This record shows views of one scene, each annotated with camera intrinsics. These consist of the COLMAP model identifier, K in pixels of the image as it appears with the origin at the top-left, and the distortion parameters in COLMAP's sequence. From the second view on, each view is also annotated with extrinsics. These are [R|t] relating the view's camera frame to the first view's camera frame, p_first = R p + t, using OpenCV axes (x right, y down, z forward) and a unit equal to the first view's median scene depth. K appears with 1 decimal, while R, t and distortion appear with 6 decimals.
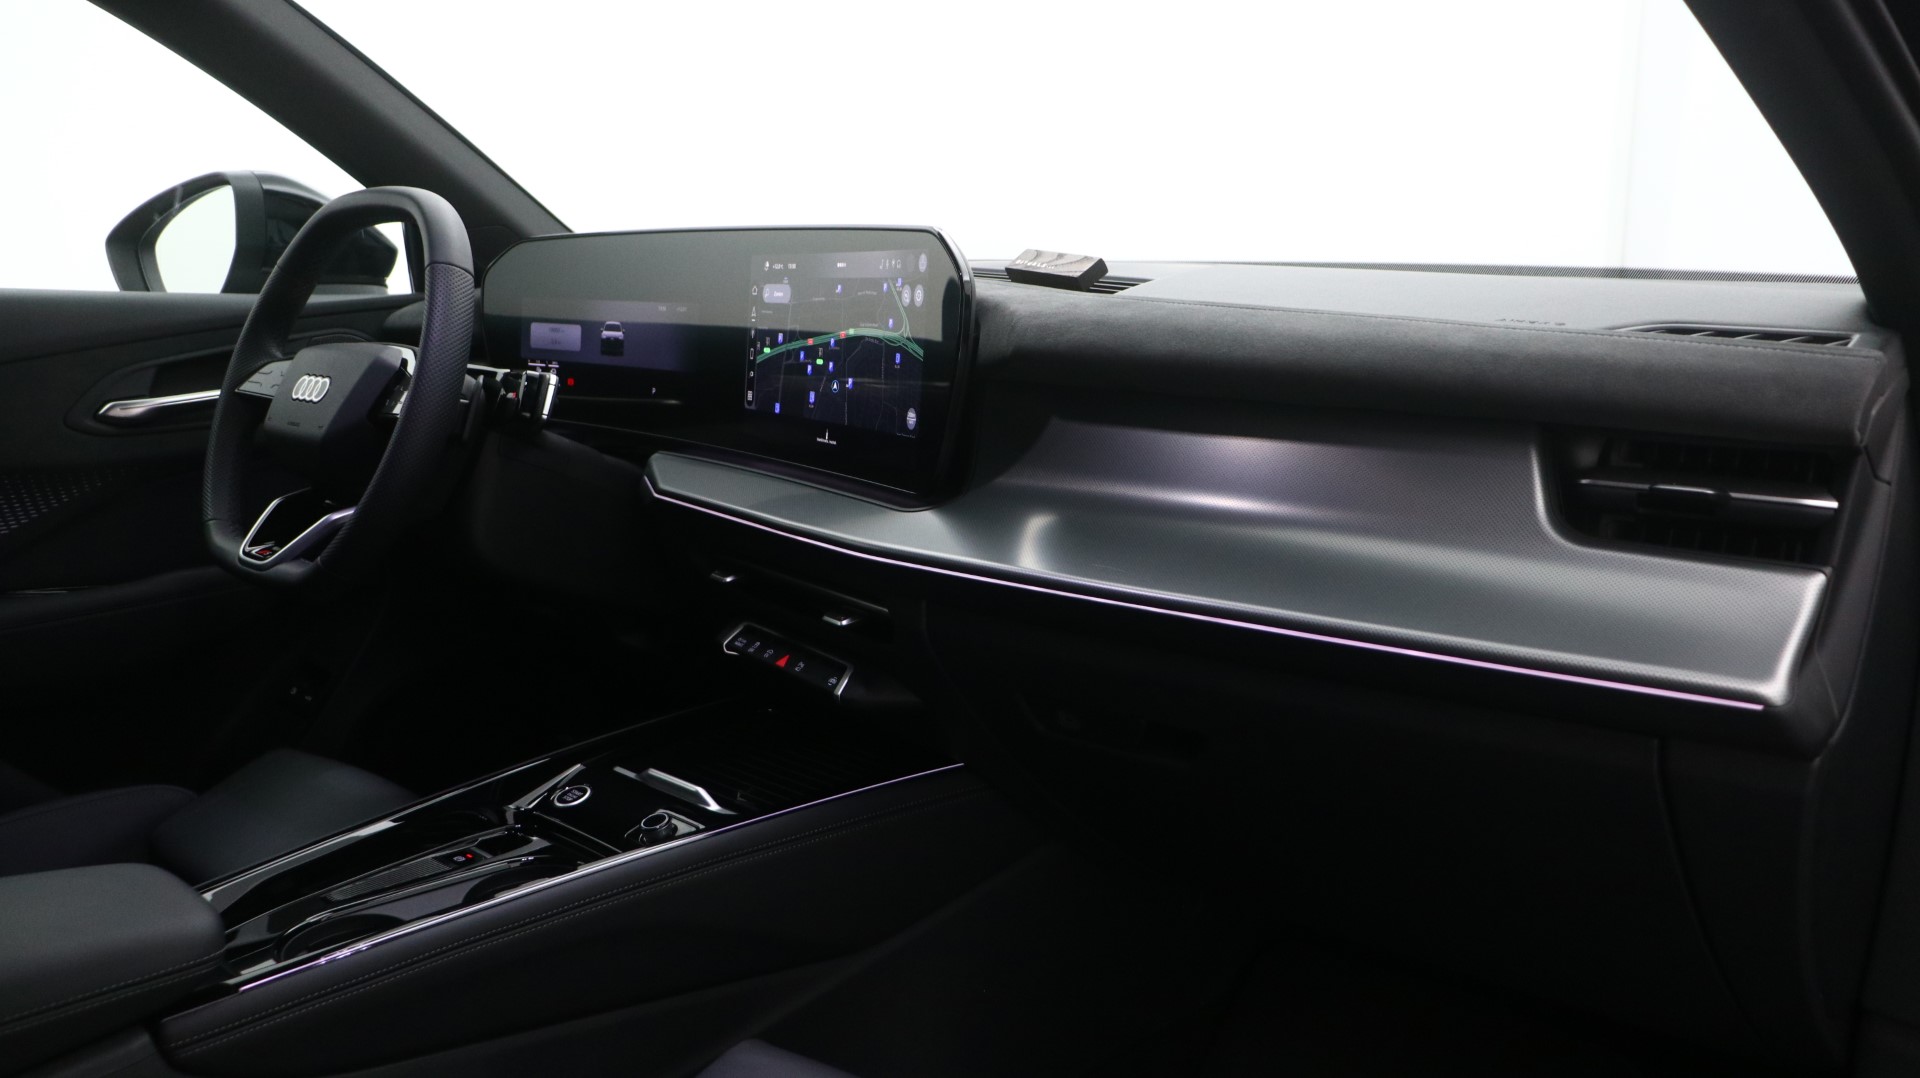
lens RADIAL K [[1567.6, 0, 960.4], [0, 1567.6, 542.9], [0, 0, 1]] dist [0.006246, 0.004635]
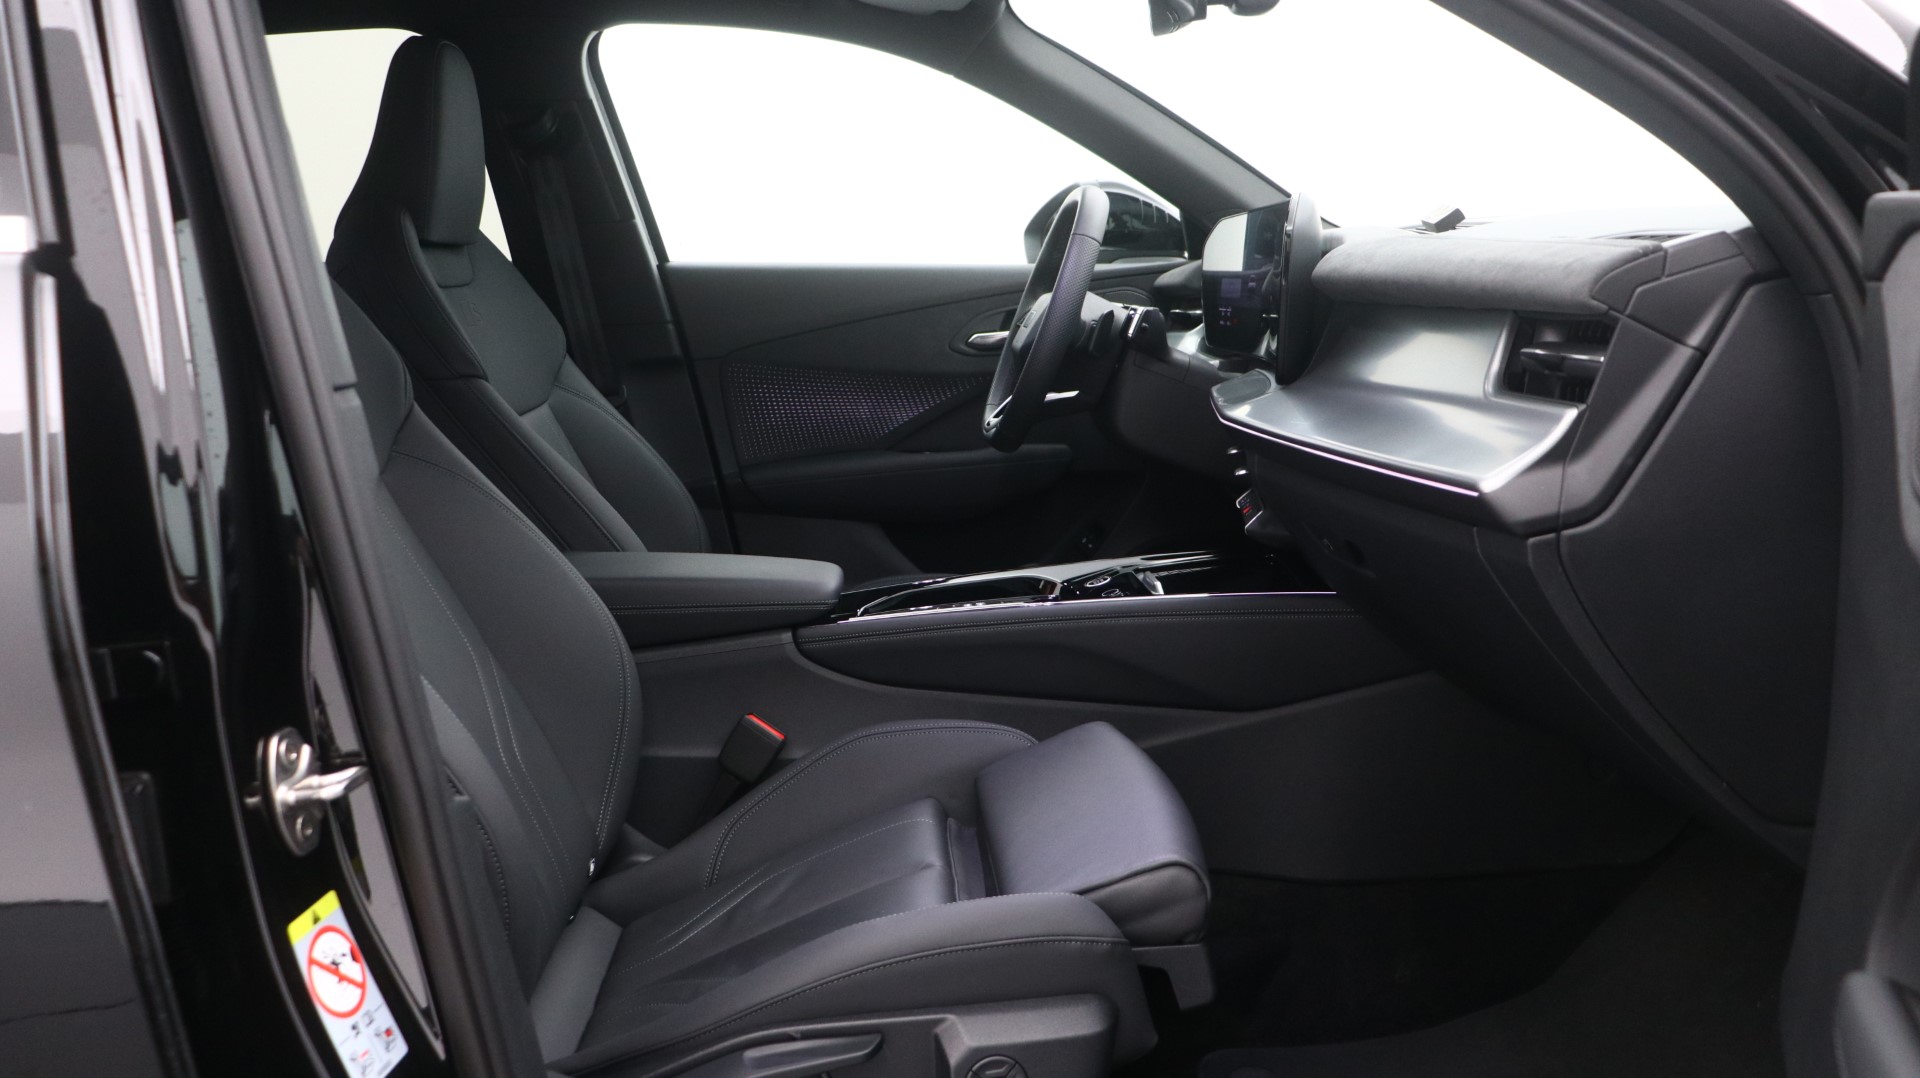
lens RADIAL K [[1567.6, 0, 958.8], [0, 1567.6, 537.1], [0, 0, 1]] dist [0.006246, 0.004635]
pose [[0.741452, 0.091114, -0.664791, 0.589763], [-0.094616, 0.995036, 0.030850, 0.076411], [0.664302, 0.040026, 0.746392, -0.197401]]
